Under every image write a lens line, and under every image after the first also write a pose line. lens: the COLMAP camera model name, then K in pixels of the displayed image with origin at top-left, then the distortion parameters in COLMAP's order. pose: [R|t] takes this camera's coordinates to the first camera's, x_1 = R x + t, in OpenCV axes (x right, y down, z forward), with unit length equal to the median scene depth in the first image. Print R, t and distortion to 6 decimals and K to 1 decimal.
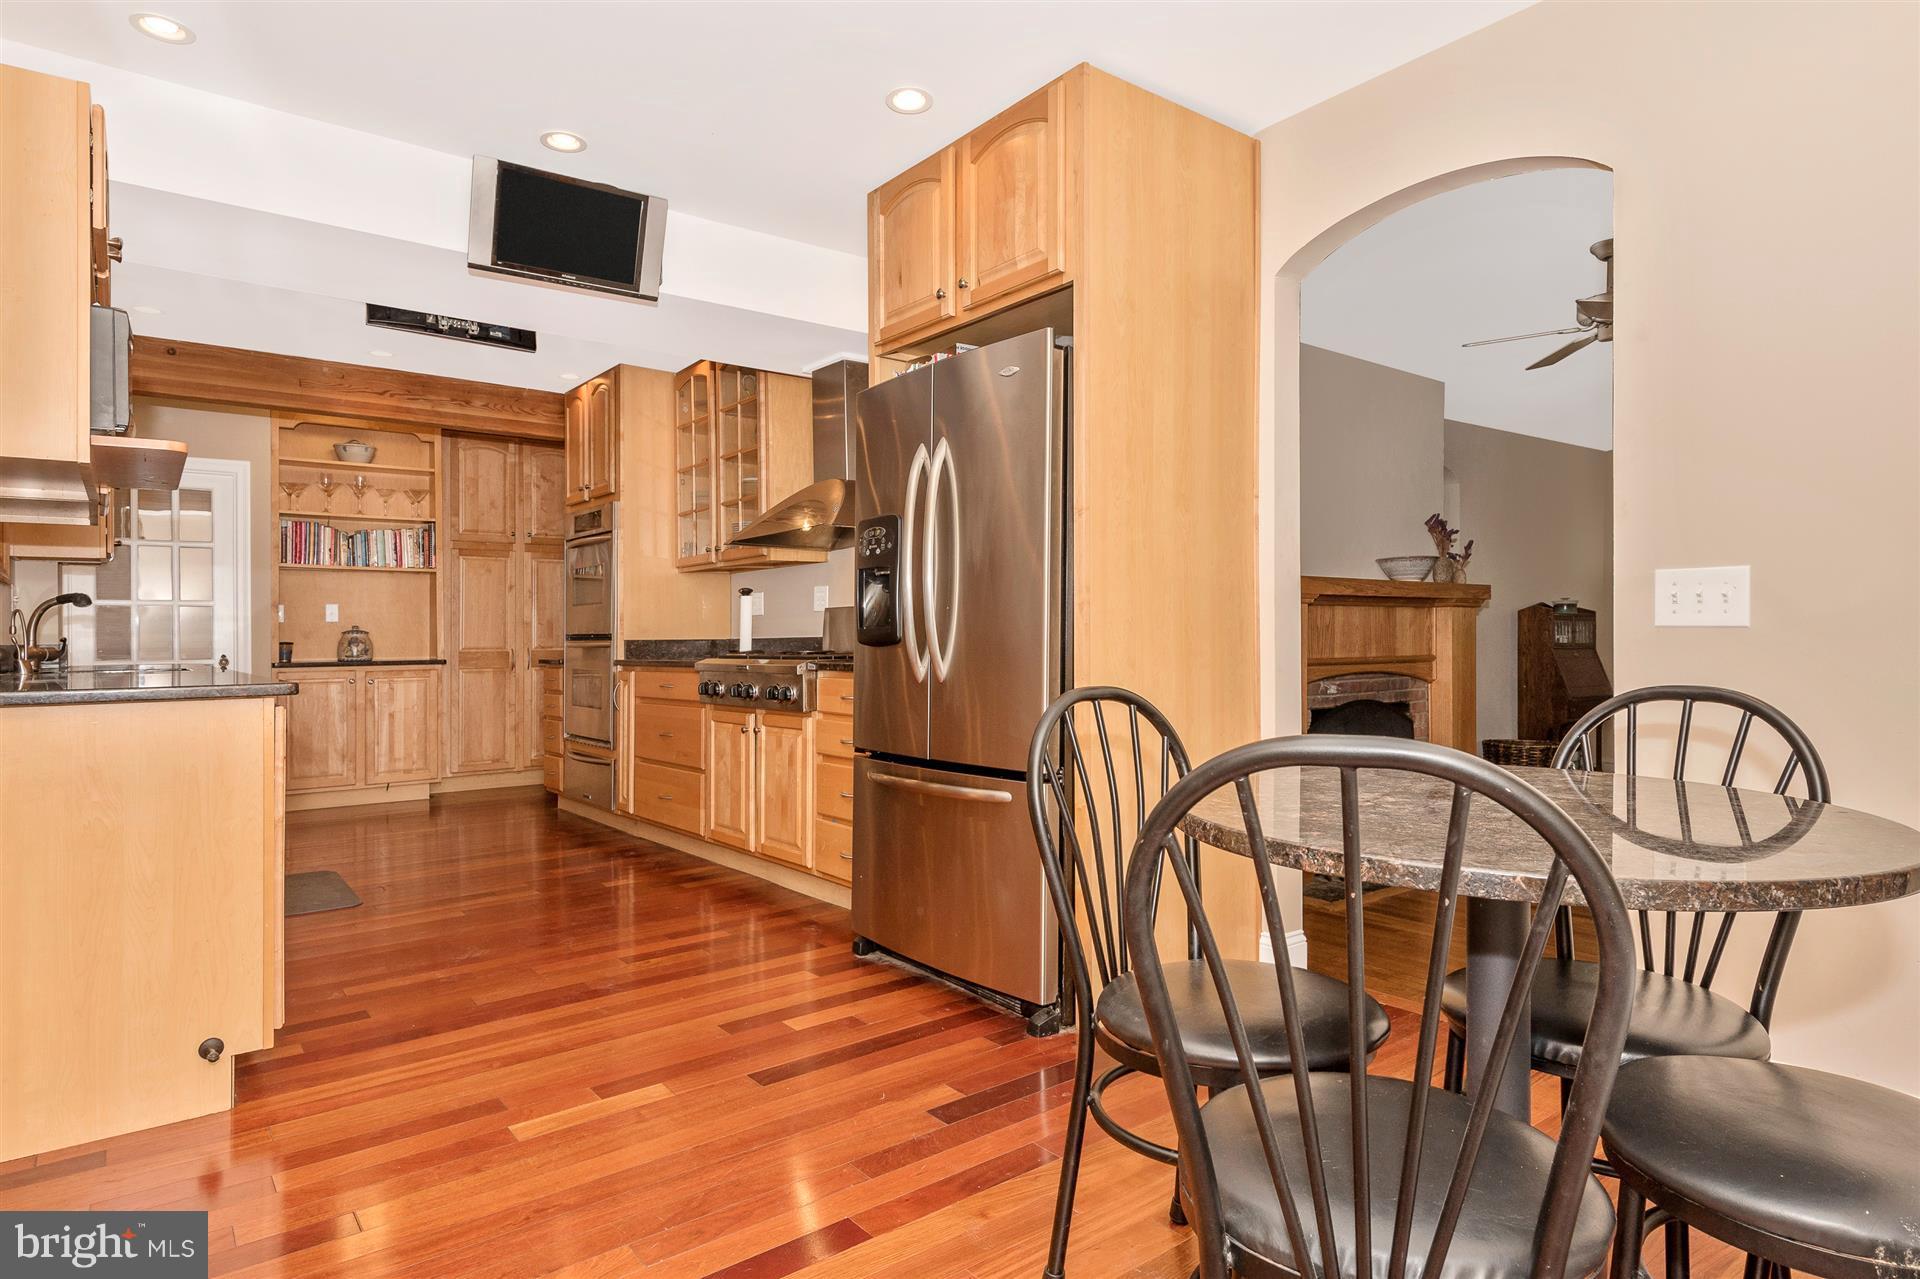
lens RADIAL K [[1062.6, 0, 976.1], [0, 1062.6, 627.0], [0, 0, 1]] dist [0.028276, -0.016872]
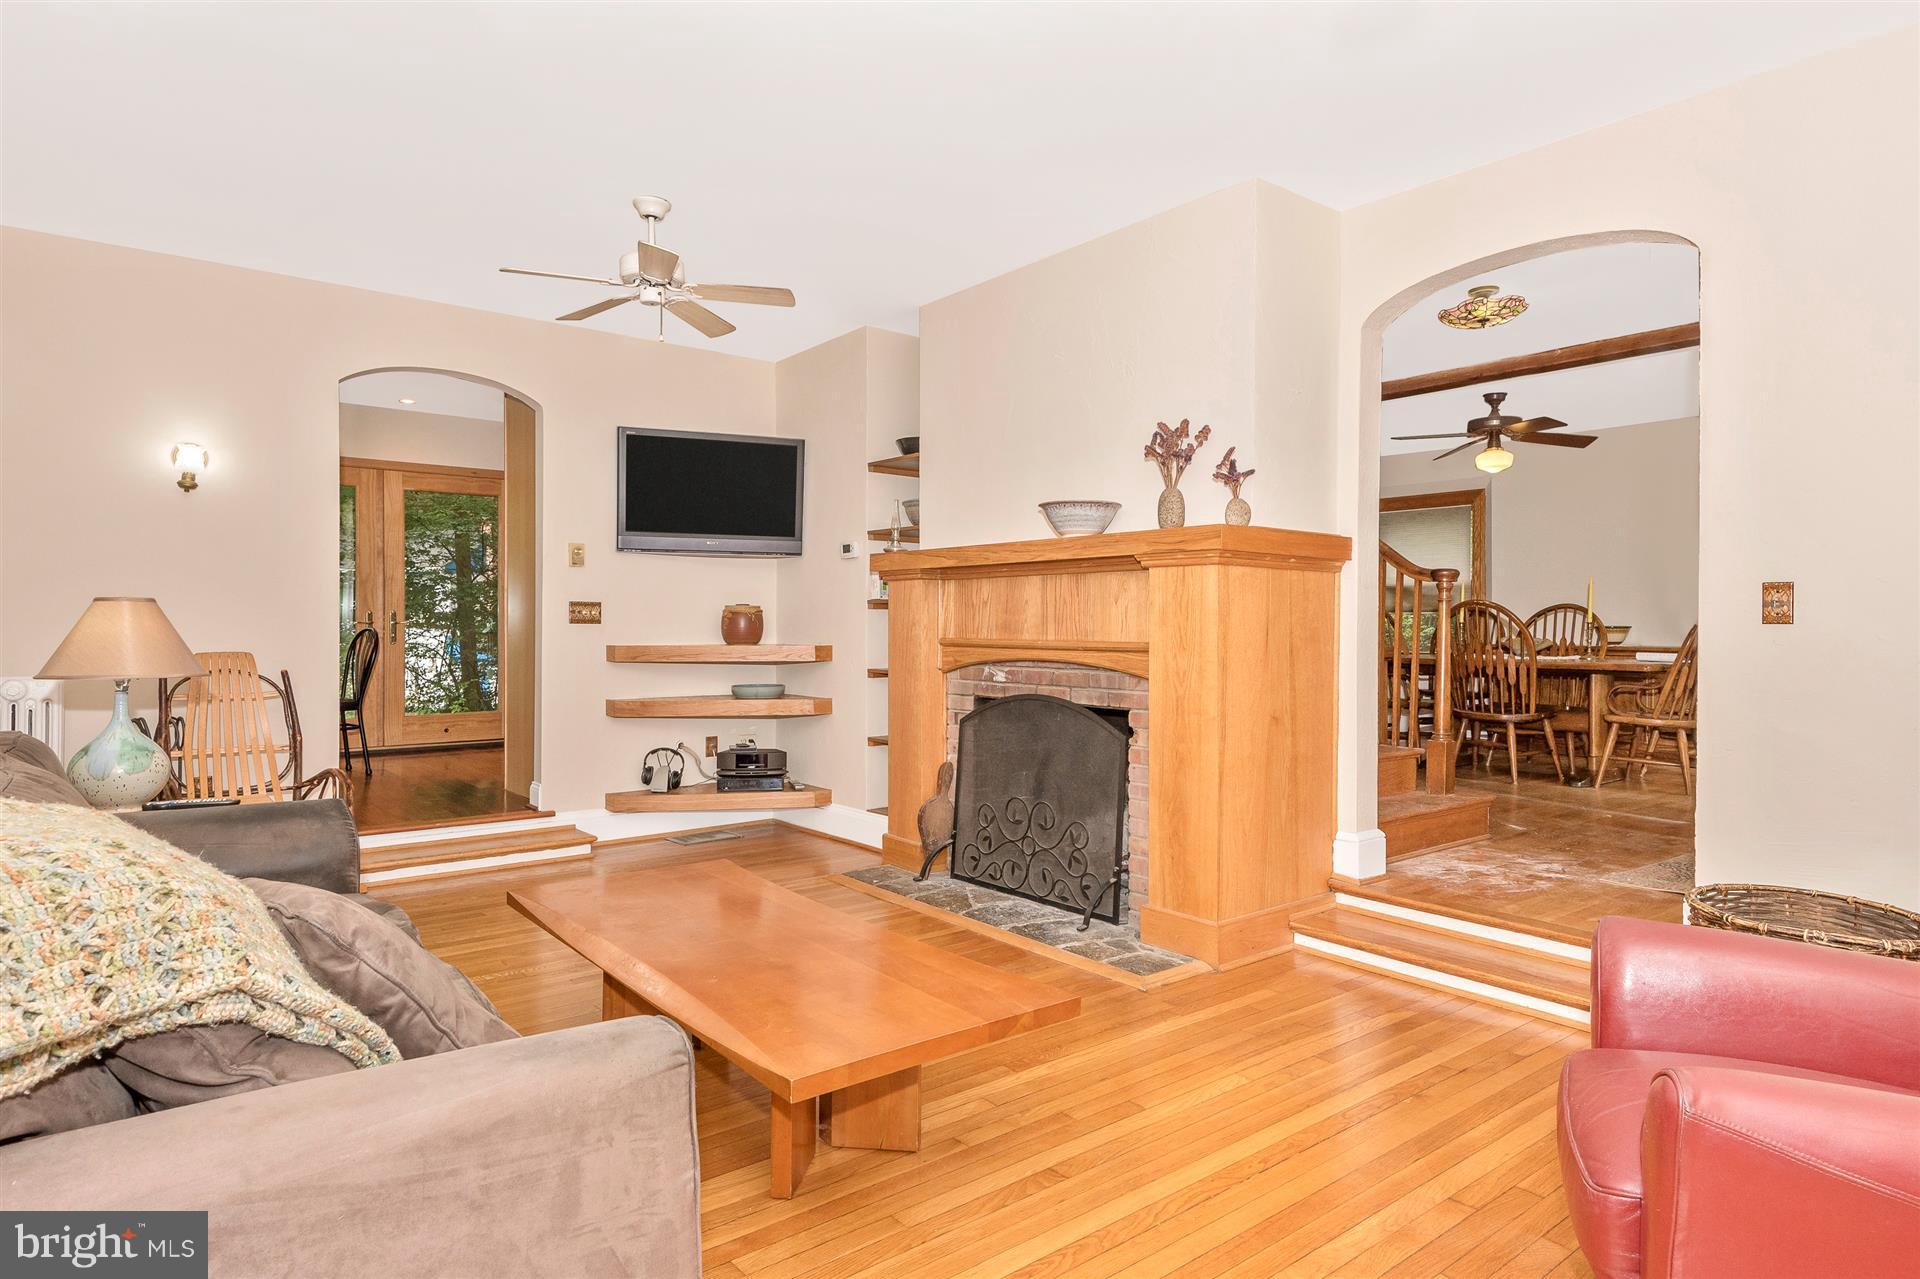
lens RADIAL K [[1062.6, 0, 973.7], [0, 1062.6, 629.3], [0, 0, 1]] dist [0.028276, -0.016872]
pose [[0.008412, 0.000771, -0.999964, 1.140409], [-0.003561, 0.999993, 0.000741, 0.019495], [0.999958, 0.003555, 0.008414, 0.940838]]
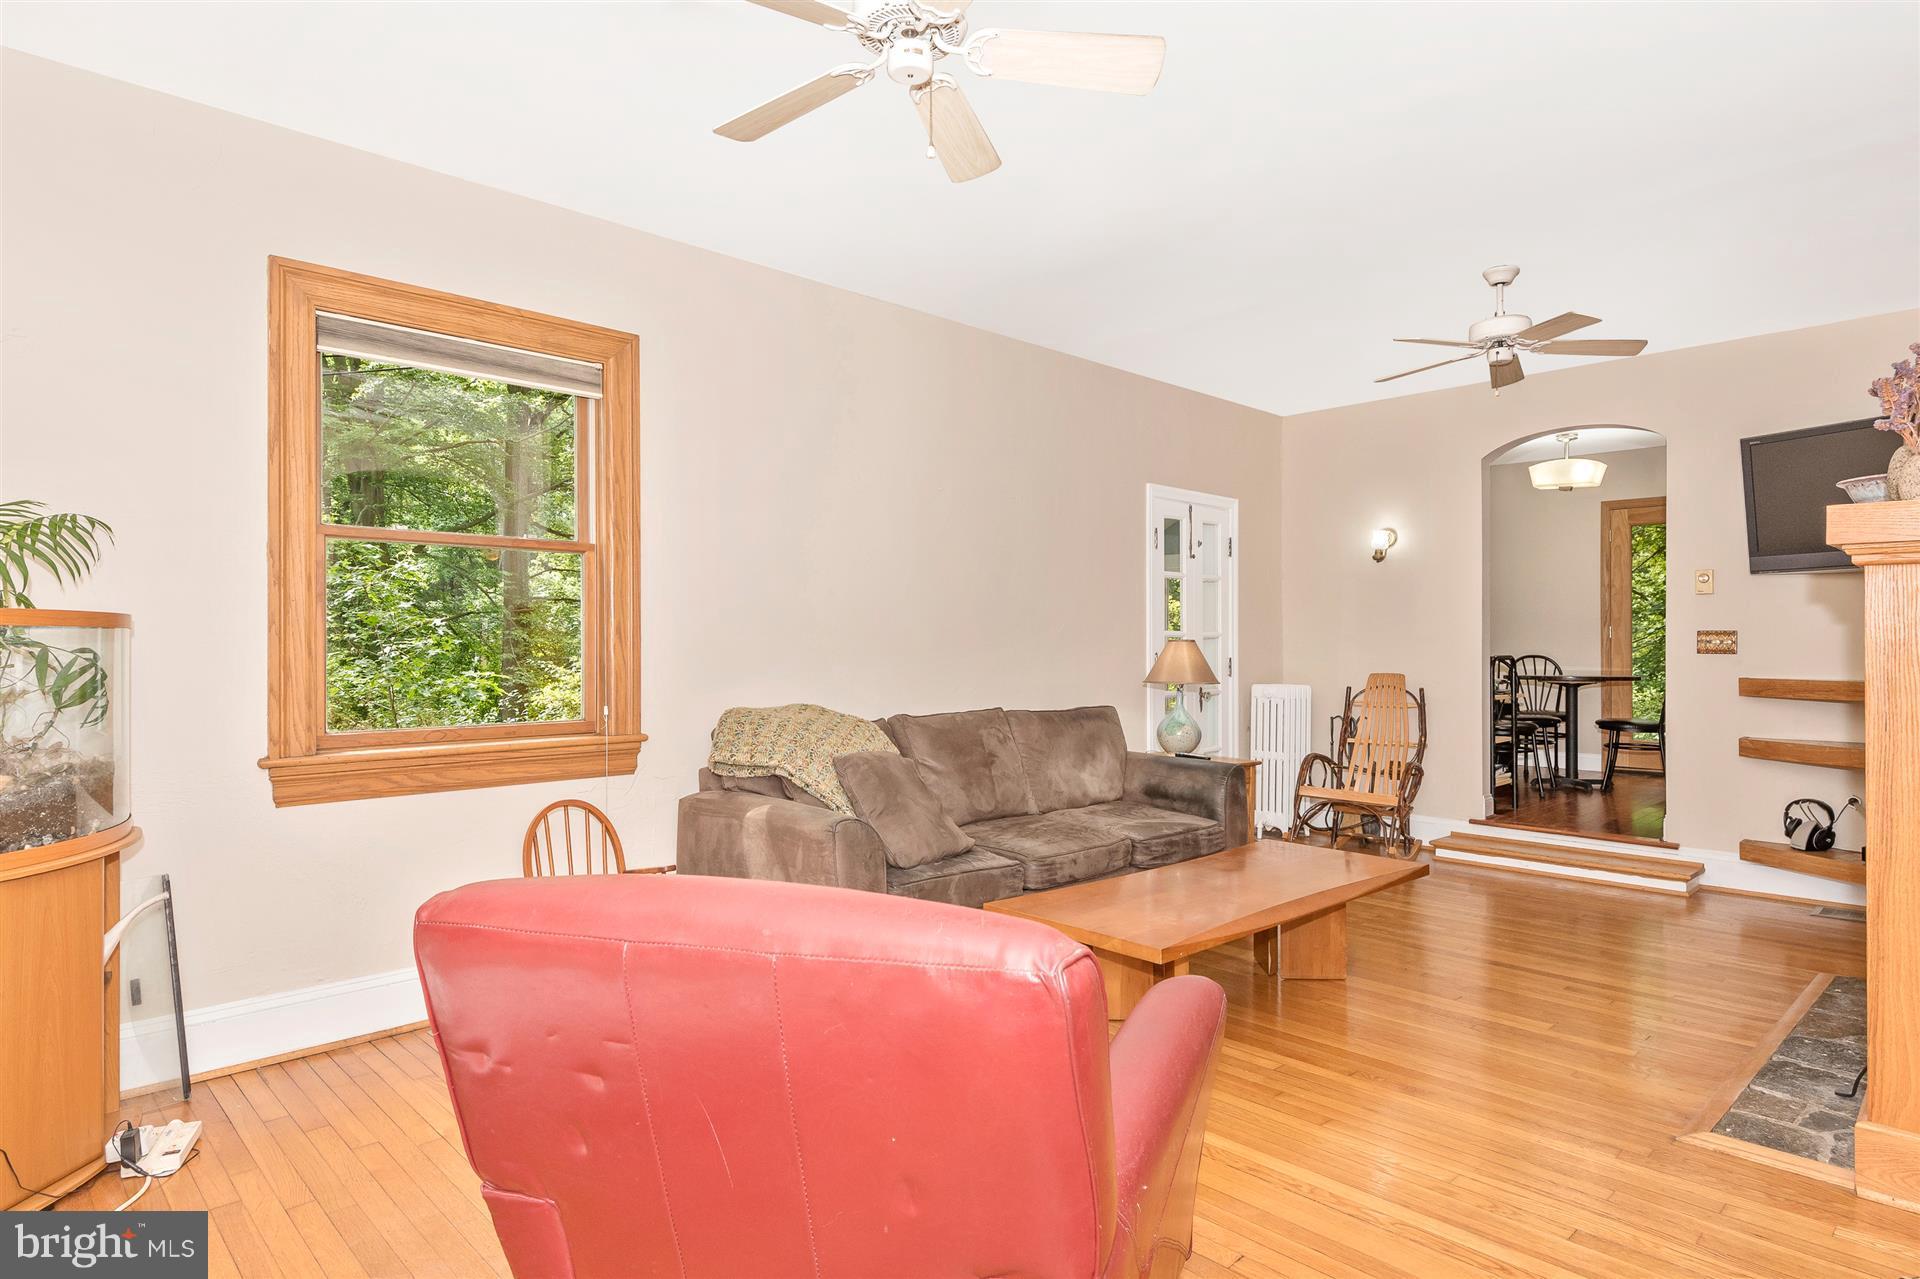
lens RADIAL K [[1062.6, 0, 952.8], [0, 1062.6, 660.1], [0, 0, 1]] dist [0.028276, -0.016872]
pose [[-0.995967, 0.000411, -0.089717, 0.895837], [-0.000567, 0.999941, 0.010877, 0.012297], [0.089716, 0.010884, -0.995908, 1.465219]]
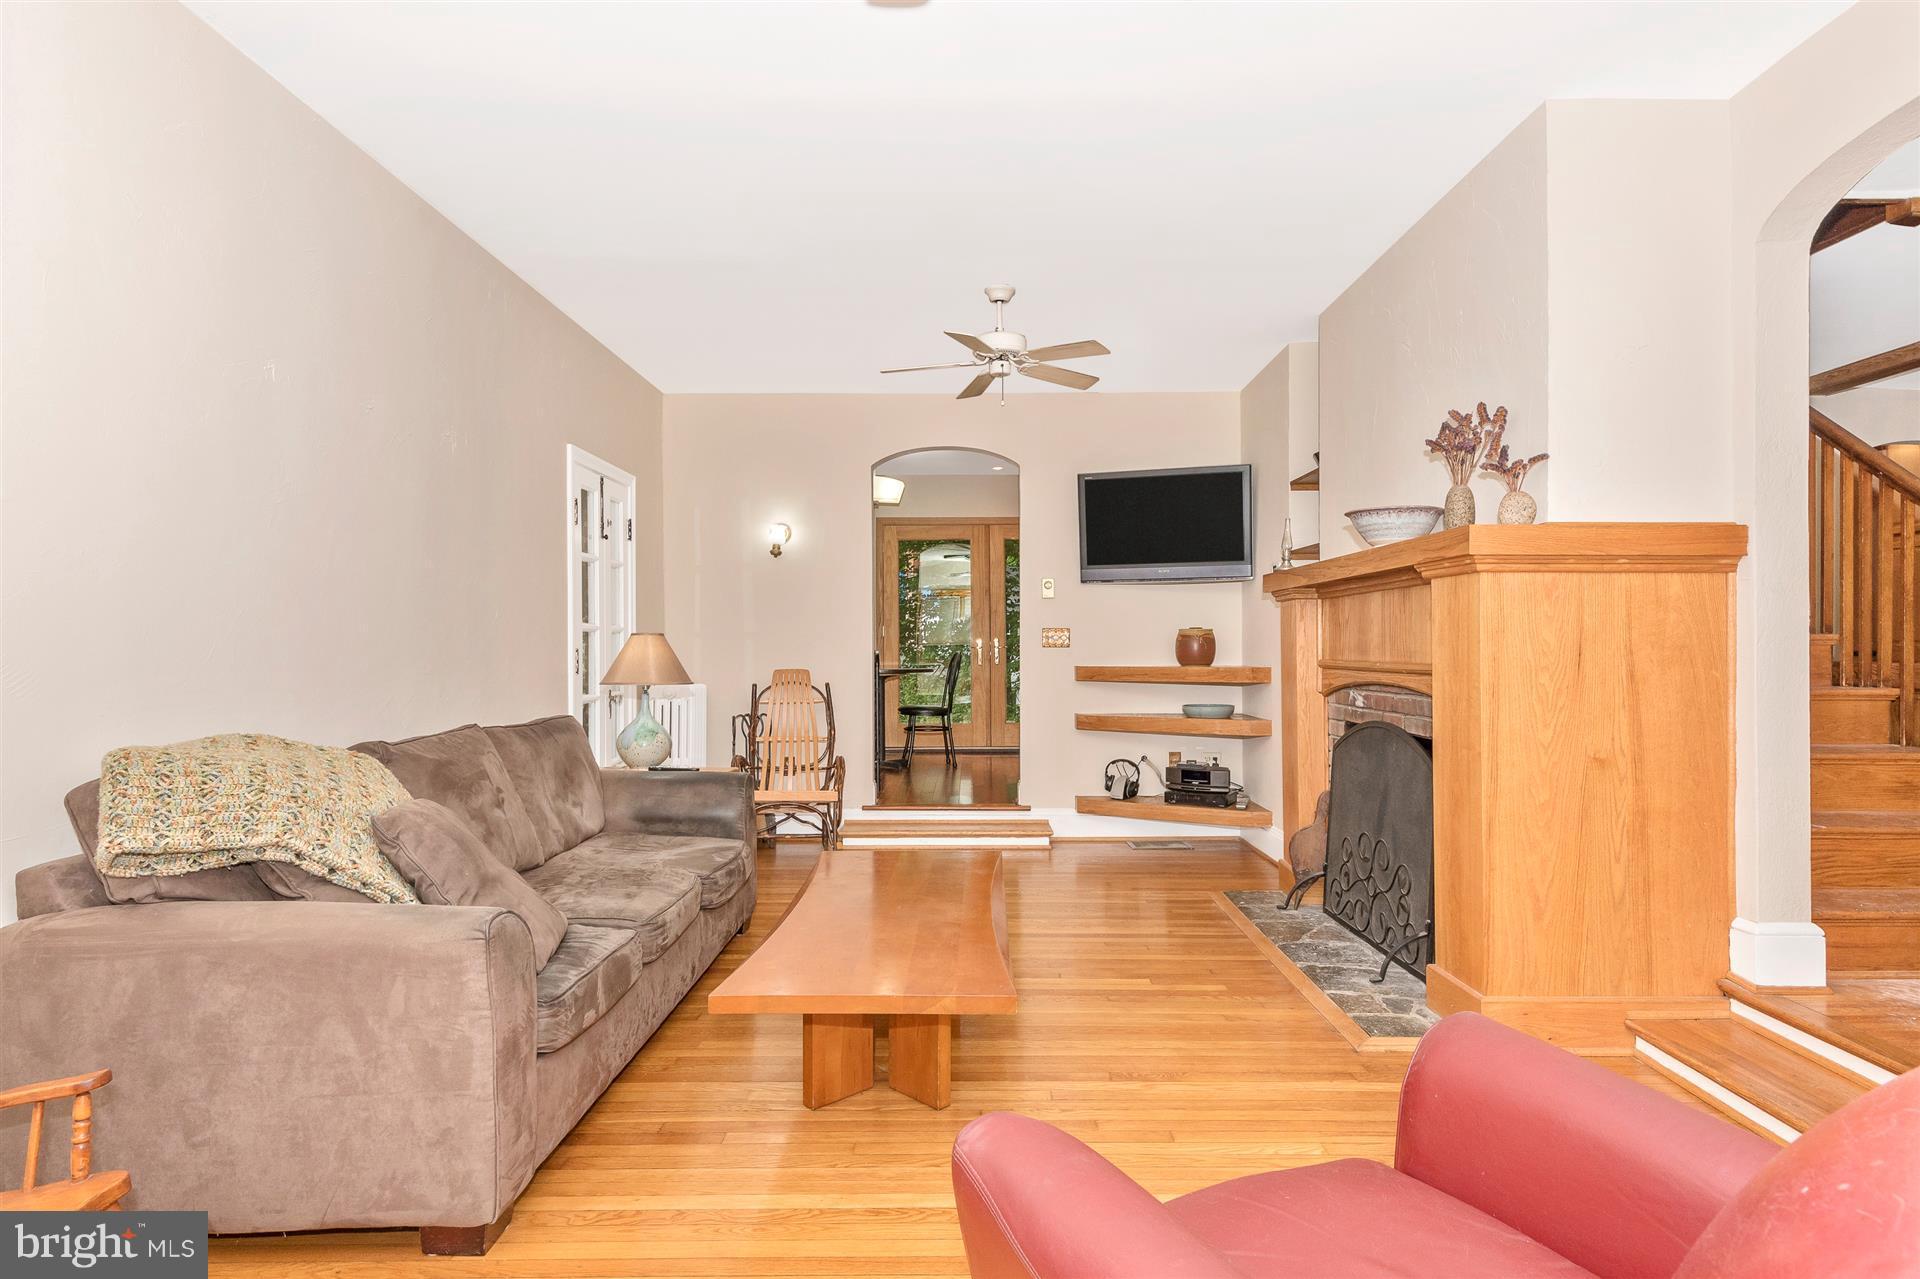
lens RADIAL K [[1062.6, 0, 969.4], [0, 1062.6, 643.7], [0, 0, 1]] dist [0.028276, -0.016872]
pose [[-0.623894, 0.000307, -0.781509, 1.090392], [0.005100, 0.999980, -0.003678, 0.017008], [0.781492, -0.006280, -0.623883, 1.224837]]
